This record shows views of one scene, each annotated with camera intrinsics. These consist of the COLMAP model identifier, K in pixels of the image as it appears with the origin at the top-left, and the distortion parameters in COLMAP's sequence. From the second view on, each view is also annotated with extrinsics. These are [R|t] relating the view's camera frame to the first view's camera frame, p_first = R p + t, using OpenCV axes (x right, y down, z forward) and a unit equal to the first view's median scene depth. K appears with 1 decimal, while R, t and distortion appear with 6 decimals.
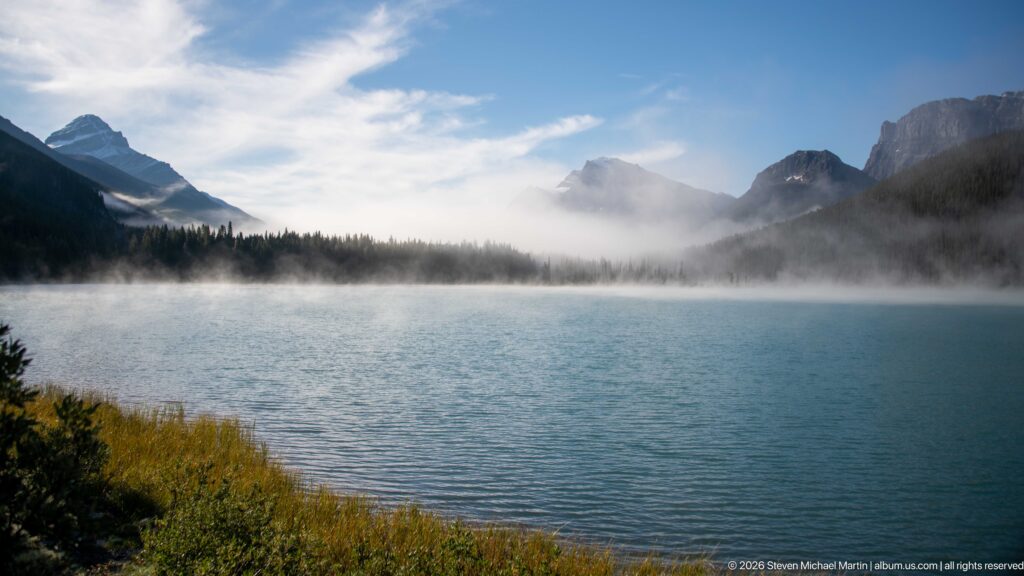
lens RADIAL K [[1025.8, 0, 512.0], [0, 1025.8, 288.0], [0, 0, 1]] dist [-0.006669, 0.002315]
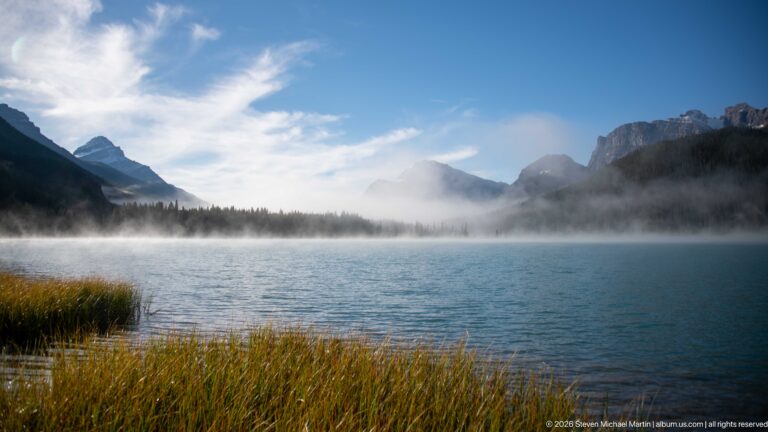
lens RADIAL K [[531.3, 0, 384.0], [0, 531.3, 216.0], [0, 0, 1]] dist [-0.166422, 0.063064]
pose [[0.999882, -0.011181, -0.010516, 0.039483], [0.010586, 0.998430, -0.054998, 0.003594], [0.011114, 0.054880, 0.998431, 0.229849]]
